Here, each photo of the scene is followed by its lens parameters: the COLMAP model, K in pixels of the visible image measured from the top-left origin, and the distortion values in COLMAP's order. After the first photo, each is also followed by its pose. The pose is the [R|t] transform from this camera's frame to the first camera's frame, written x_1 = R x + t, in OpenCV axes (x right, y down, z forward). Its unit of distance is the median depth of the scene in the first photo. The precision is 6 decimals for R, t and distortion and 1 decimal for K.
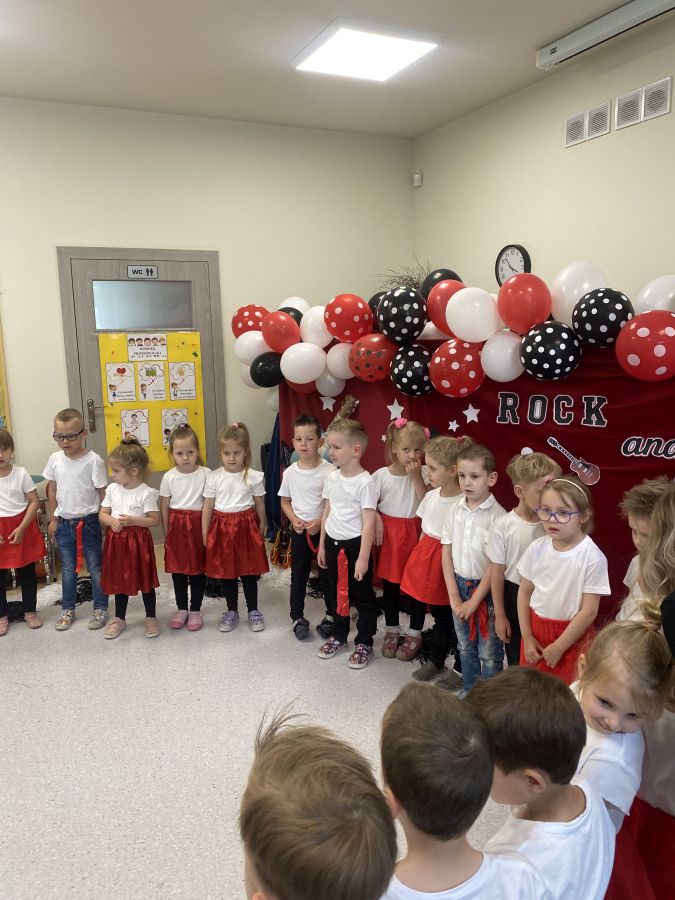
lens RADIAL K [[683.8, 0, 318.5], [0, 683.8, 446.0], [0, 0, 1]] dist [0.035984, -0.043763]
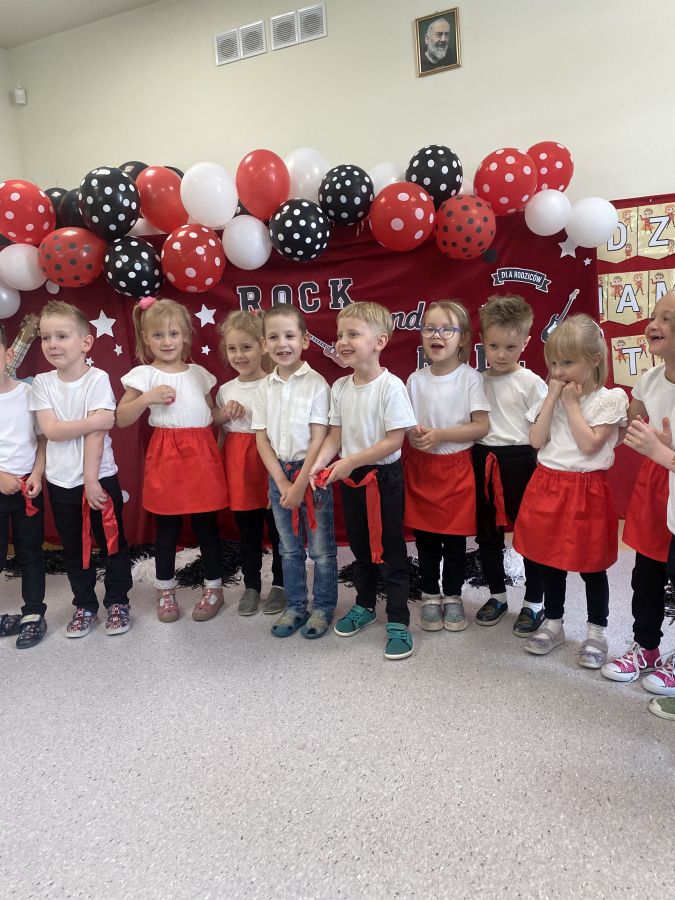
lens RADIAL K [[683.8, 0, 327.3], [0, 683.8, 442.6], [0, 0, 1]] dist [0.035984, -0.043763]
pose [[0.762091, -0.123075, 0.635665, -0.255047], [0.150963, 0.988485, 0.010399, 0.136056], [-0.629625, 0.088037, 0.771895, 0.212957]]
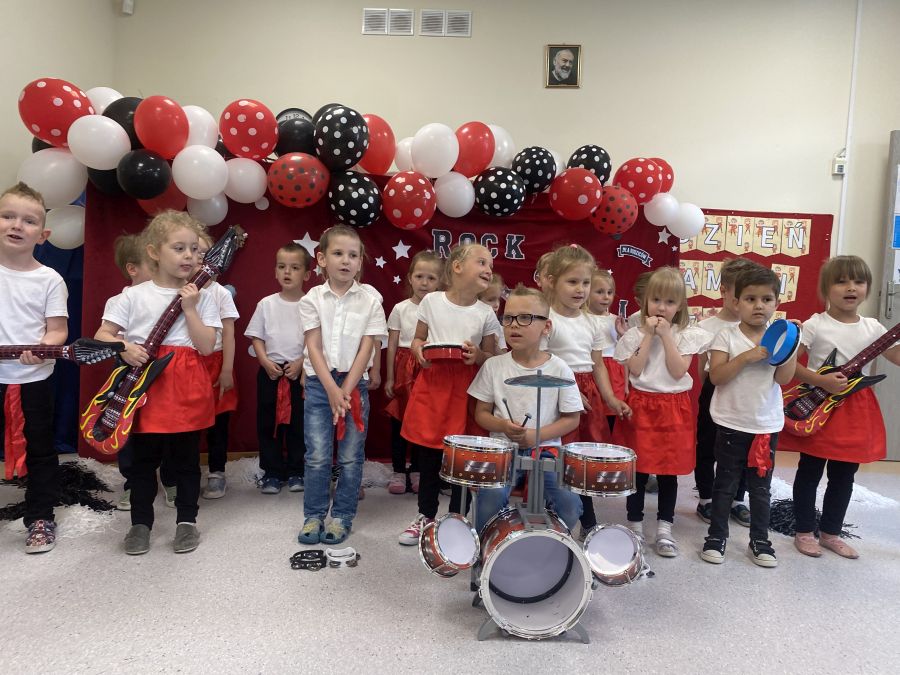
lens RADIAL K [[683.8, 0, 453.4], [0, 683.8, 337.9], [0, 0, 1]] dist [0.035984, -0.043763]
pose [[0.458496, -0.004249, 0.888686, -0.661946], [0.091066, 0.994949, -0.042226, 0.136785], [-0.884018, 0.100290, 0.456568, 0.479044]]
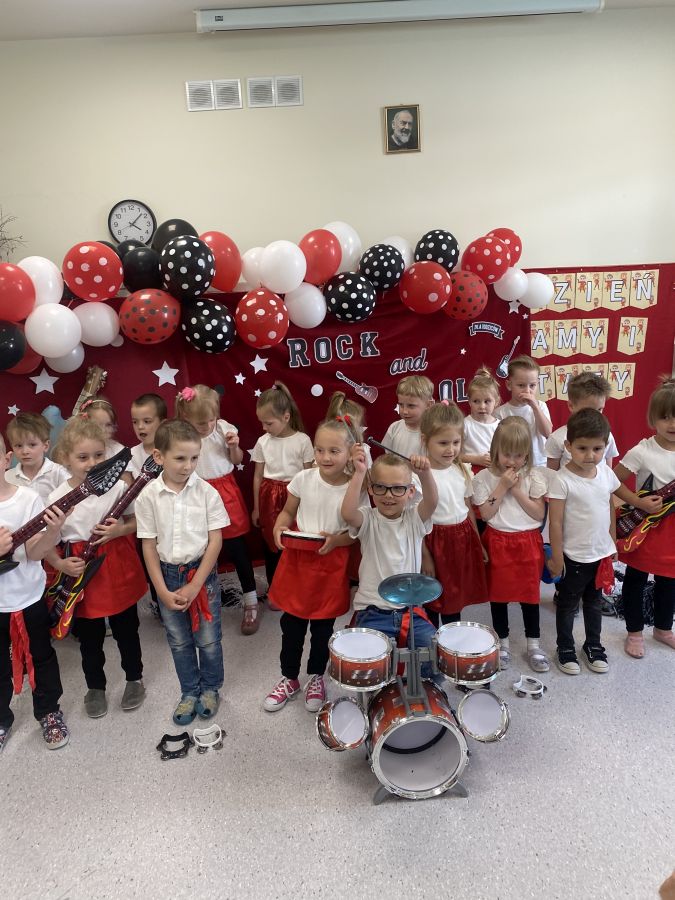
lens RADIAL K [[683.8, 0, 326.1], [0, 683.8, 440.6], [0, 0, 1]] dist [0.035984, -0.043763]
pose [[0.429204, -0.212885, 0.877761, -0.681267], [0.185548, 0.971880, 0.144984, -0.066045], [-0.883943, 0.100639, 0.456636, 0.448365]]
